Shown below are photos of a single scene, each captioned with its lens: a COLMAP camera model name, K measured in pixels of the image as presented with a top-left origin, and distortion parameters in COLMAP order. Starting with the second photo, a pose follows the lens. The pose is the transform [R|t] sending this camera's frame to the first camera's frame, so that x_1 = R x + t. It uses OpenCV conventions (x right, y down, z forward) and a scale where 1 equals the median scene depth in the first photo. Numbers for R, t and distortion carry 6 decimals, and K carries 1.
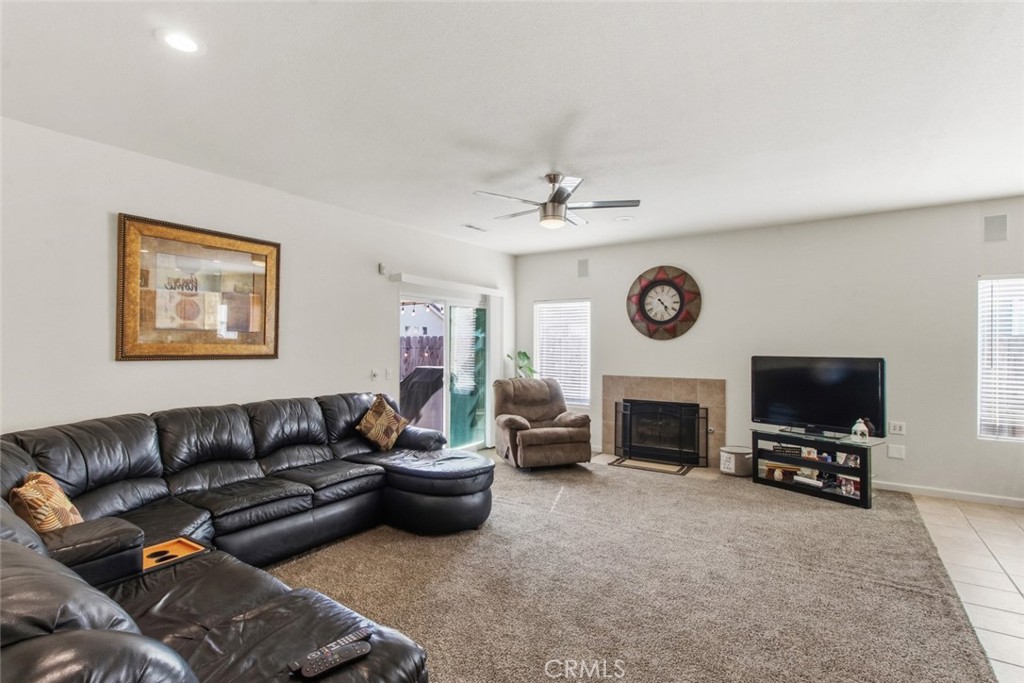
lens RADIAL K [[489.6, 0, 508.0], [0, 489.6, 340.9], [0, 0, 1]] dist [0.001356, 0.000725]
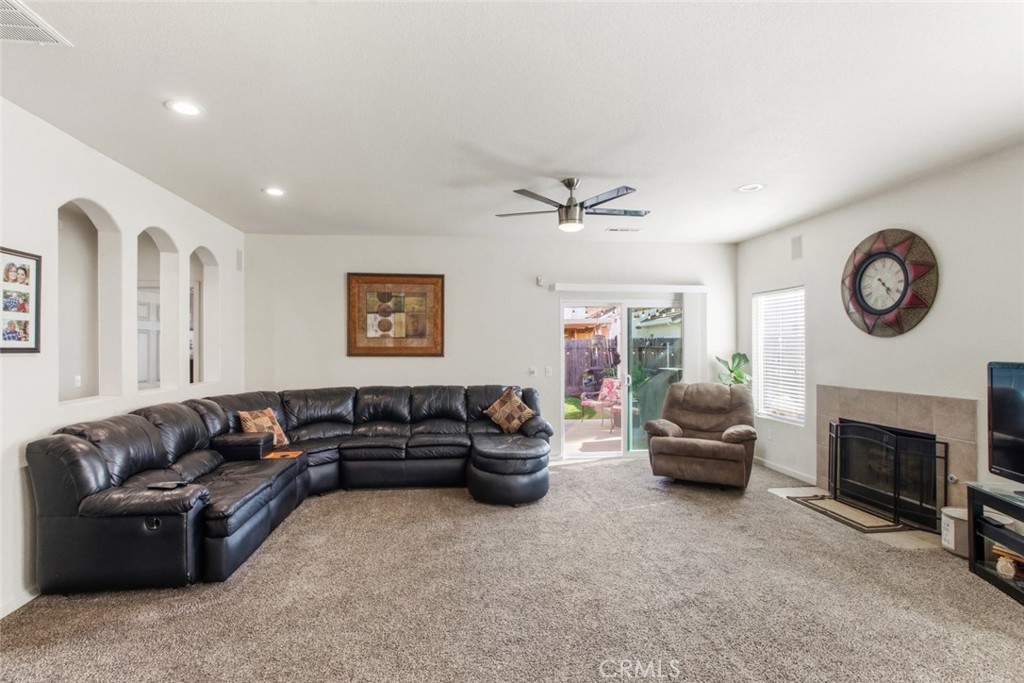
lens RADIAL K [[489.6, 0, 507.4], [0, 489.6, 345.2], [0, 0, 1]] dist [0.001356, 0.000725]
pose [[0.662057, -0.007352, -0.749417, 0.509265], [0.010153, 0.999948, -0.000840, 0.004601], [0.749384, -0.007053, 0.662098, 0.150742]]
